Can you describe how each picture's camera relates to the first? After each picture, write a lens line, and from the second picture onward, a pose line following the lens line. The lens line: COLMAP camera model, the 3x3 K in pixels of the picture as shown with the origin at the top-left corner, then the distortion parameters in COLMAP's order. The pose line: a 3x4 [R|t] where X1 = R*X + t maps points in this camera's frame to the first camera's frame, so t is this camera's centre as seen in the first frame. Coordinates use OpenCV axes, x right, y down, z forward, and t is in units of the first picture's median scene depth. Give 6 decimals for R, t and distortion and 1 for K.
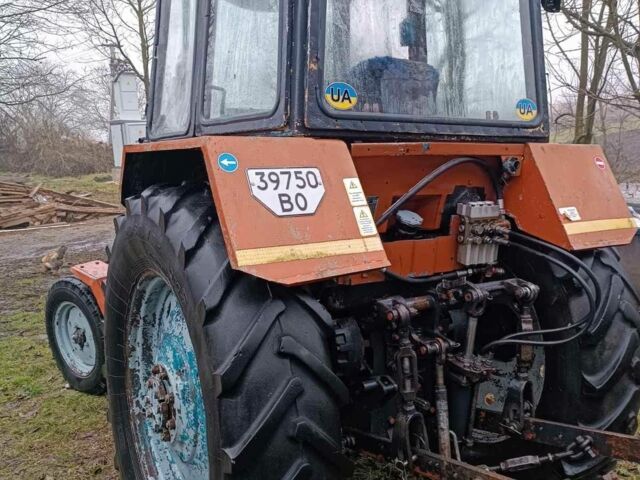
lens RADIAL K [[622.8, 0, 323.0], [0, 622.8, 241.2], [0, 0, 1]] dist [0.035341, 0.003298]
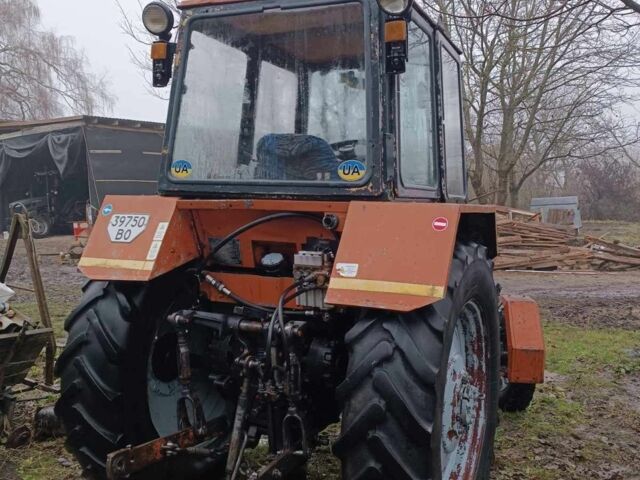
lens RADIAL K [[622.8, 0, 323.0], [0, 622.8, 241.2], [0, 0, 1]] dist [0.035341, 0.003298]
pose [[0.527526, 0.067120, -0.846884, 1.518026], [-0.132226, 0.991212, -0.003805, -0.099924], [0.839186, 0.113987, 0.531765, 0.511093]]
